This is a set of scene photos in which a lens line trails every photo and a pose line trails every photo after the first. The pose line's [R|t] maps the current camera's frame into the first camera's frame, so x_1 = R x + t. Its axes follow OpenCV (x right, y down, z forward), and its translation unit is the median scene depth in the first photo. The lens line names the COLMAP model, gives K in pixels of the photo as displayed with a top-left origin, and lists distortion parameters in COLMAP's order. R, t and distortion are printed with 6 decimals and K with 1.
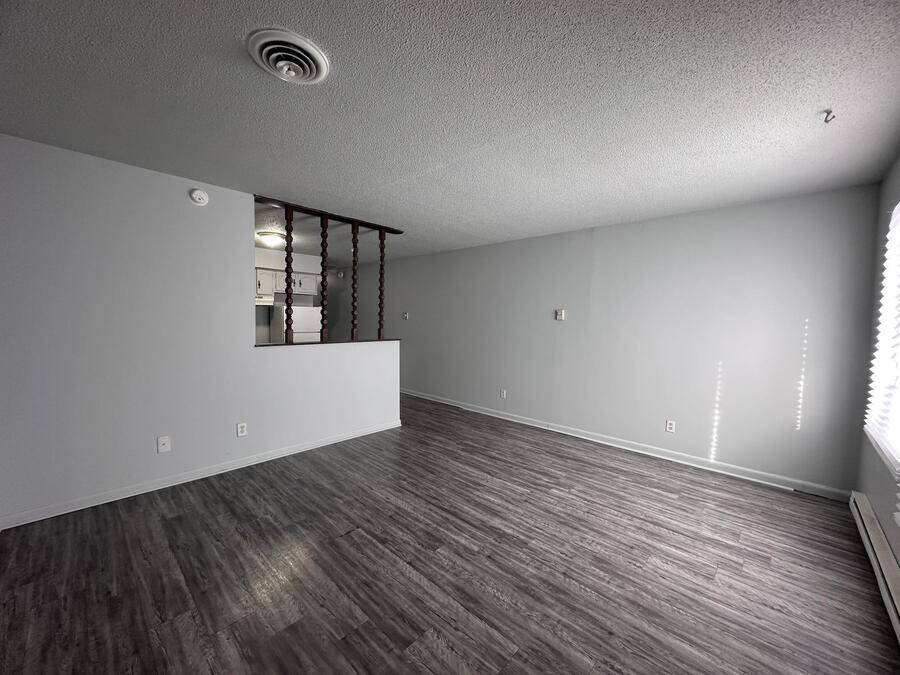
lens RADIAL K [[357.0, 0, 448.1], [0, 357.0, 329.8], [0, 0, 1]] dist [0.002747, 0.000327]
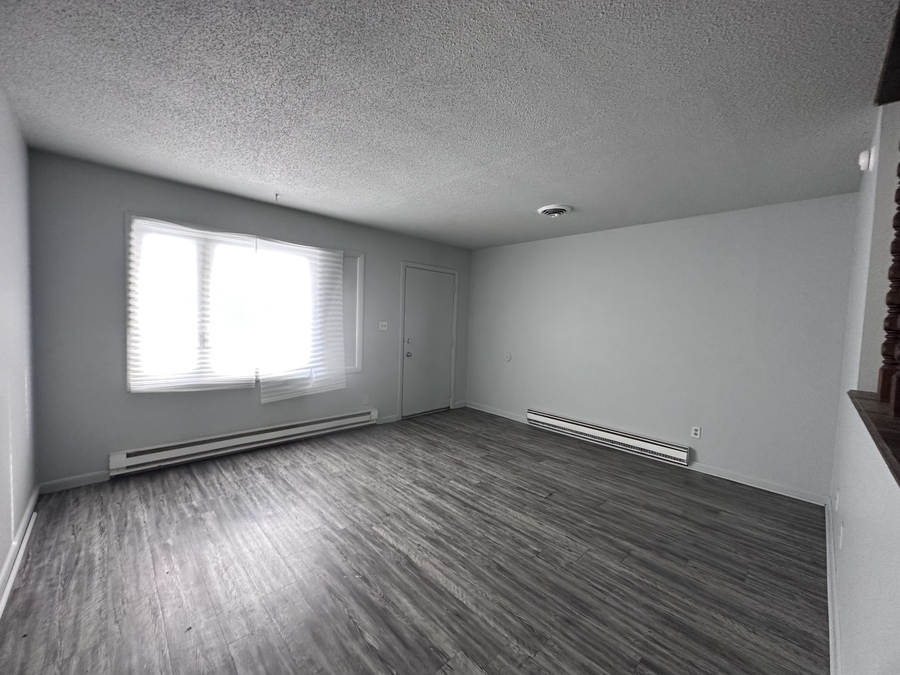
lens RADIAL K [[357.0, 0, 448.4], [0, 357.0, 333.5], [0, 0, 1]] dist [0.002747, 0.000327]
pose [[-0.997422, -0.055854, 0.045054, 0.051676], [-0.052450, 0.995915, 0.073497, -0.063906], [-0.048975, 0.070944, -0.996277, 2.032928]]
